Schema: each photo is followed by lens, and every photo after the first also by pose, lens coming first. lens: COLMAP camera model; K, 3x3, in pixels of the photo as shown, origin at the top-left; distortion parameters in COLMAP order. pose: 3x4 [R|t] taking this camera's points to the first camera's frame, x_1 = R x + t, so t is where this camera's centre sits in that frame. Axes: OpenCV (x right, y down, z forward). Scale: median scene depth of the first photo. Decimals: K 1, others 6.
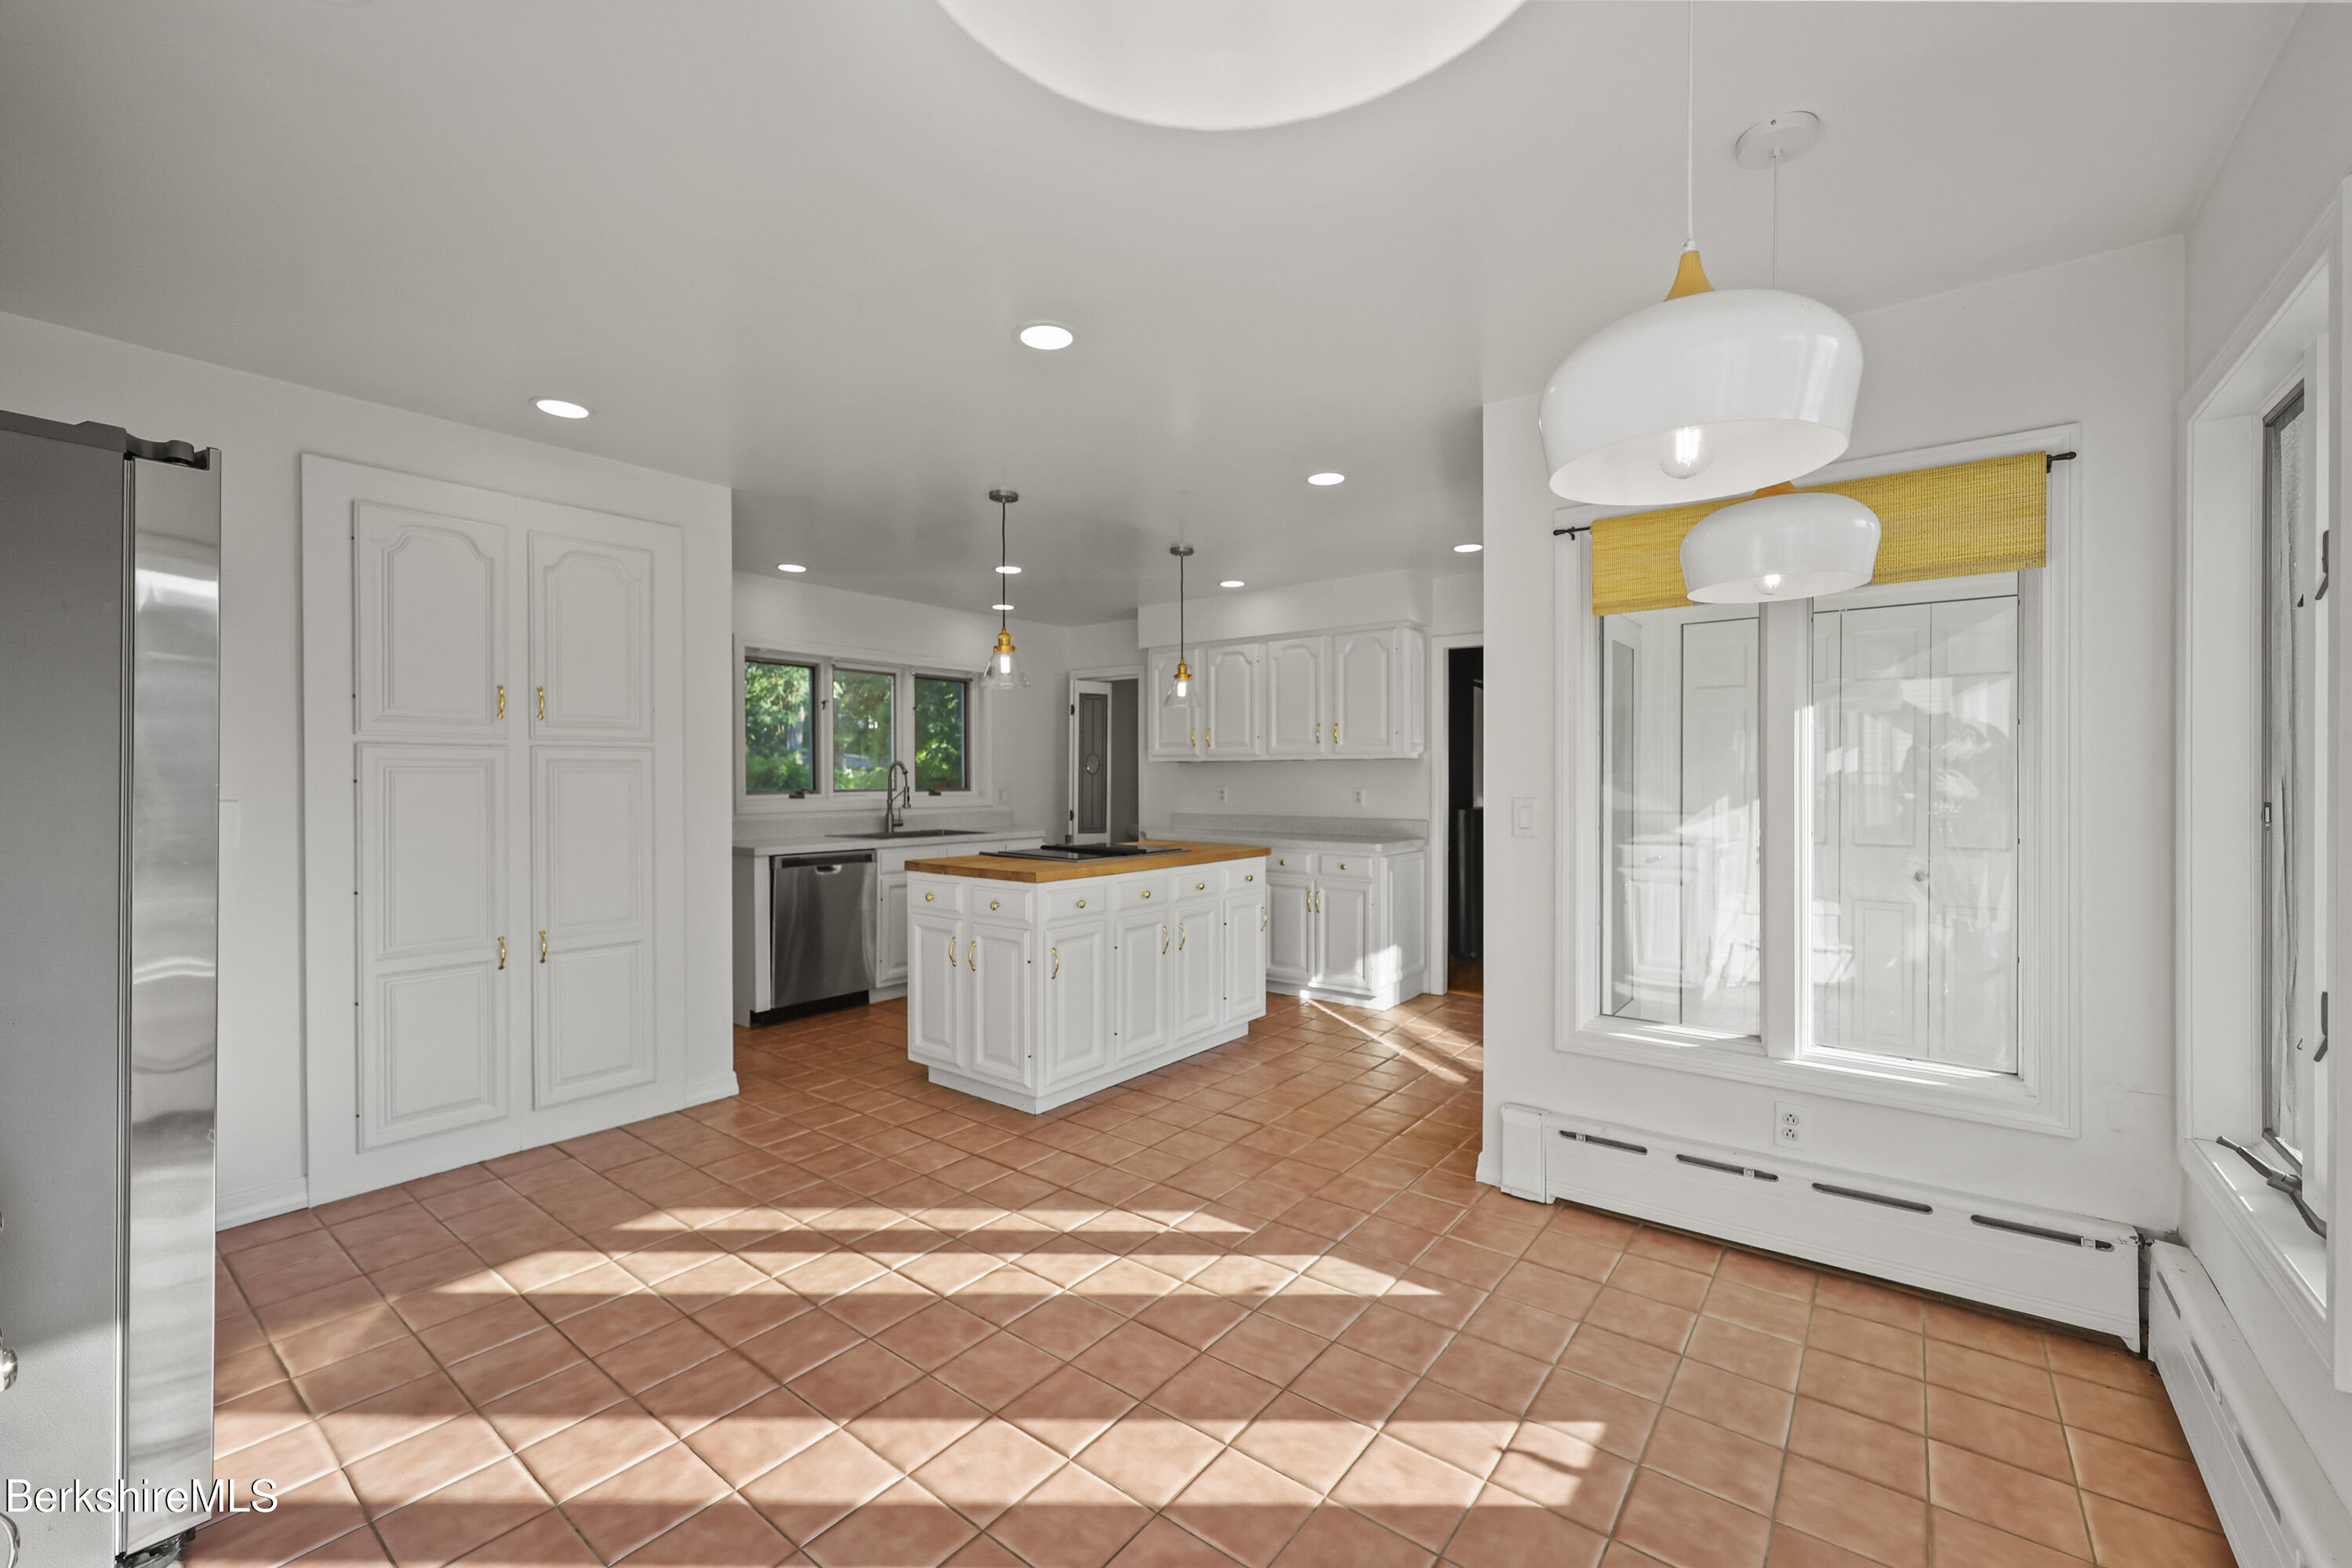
lens RADIAL K [[938.7, 0, 1182.4], [0, 938.7, 783.9], [0, 0, 1]] dist [-0.000223, -0.000086]
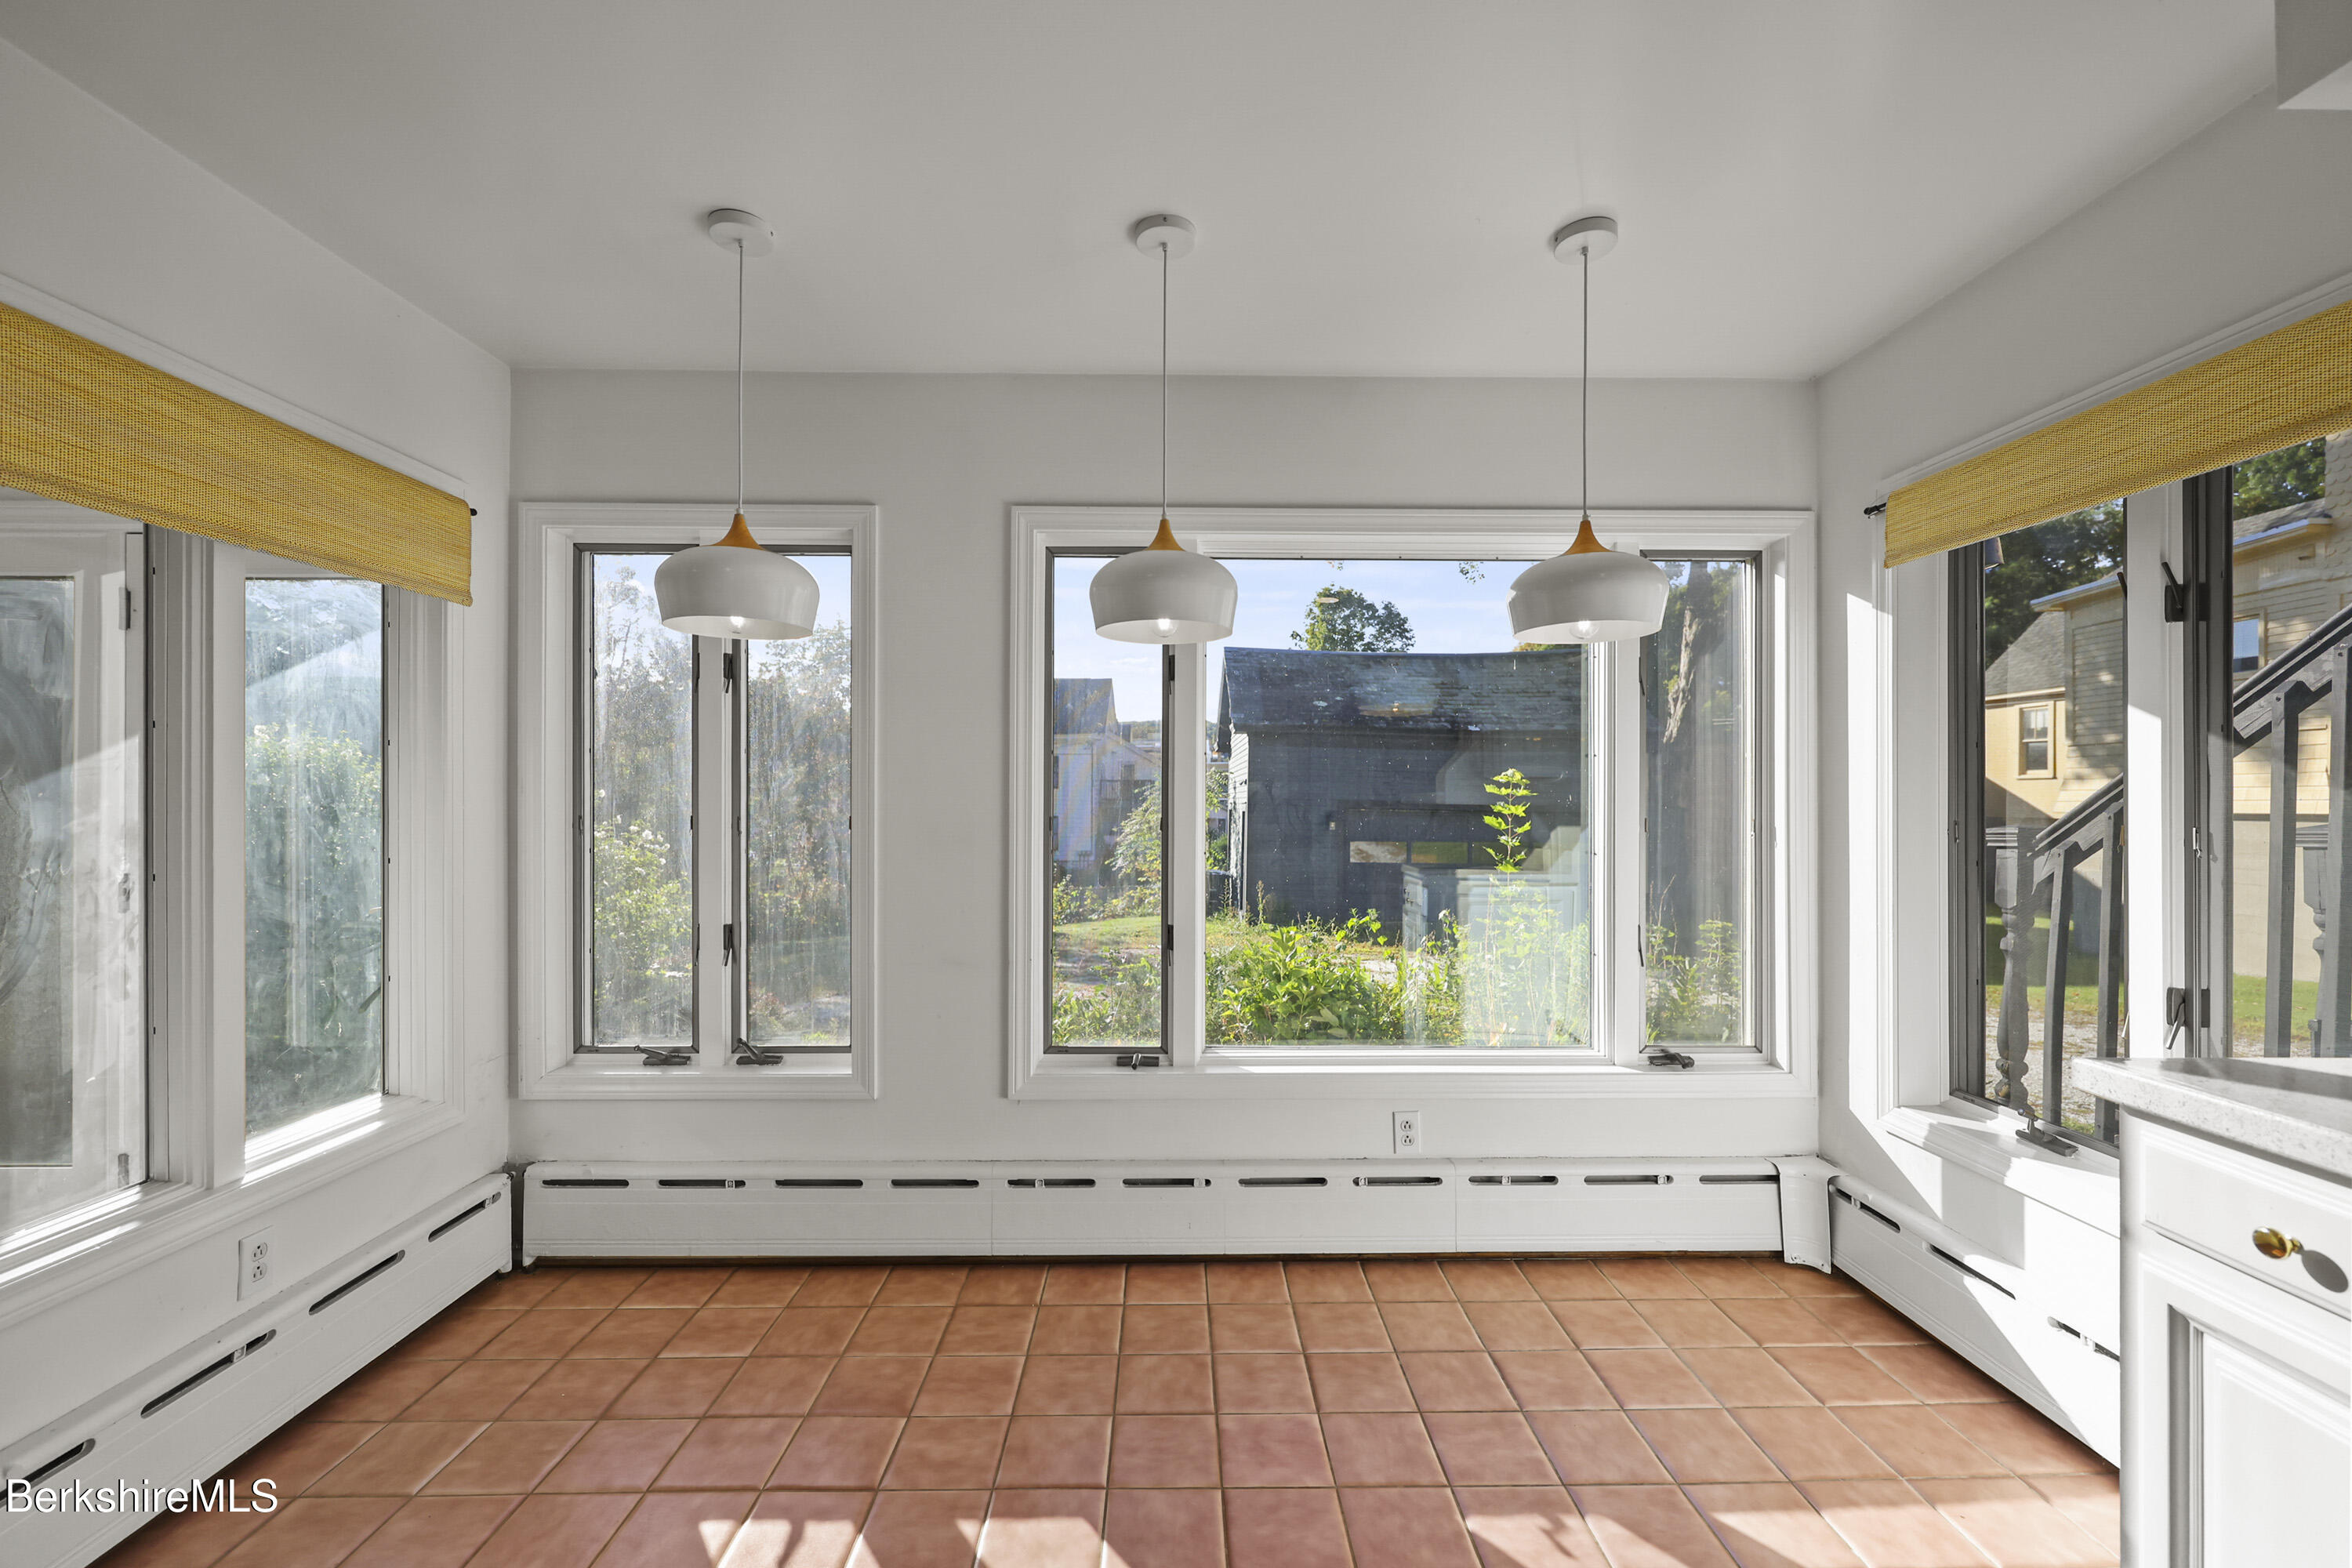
lens RADIAL K [[938.7, 0, 1181.5], [0, 938.7, 795.5], [0, 0, 1]] dist [-0.000223, -0.000086]
pose [[-0.625154, 0.008986, 0.780450, -0.530186], [0.003526, 0.999956, -0.008689, 0.004460], [-0.780493, -0.002680, -0.625158, 1.197084]]
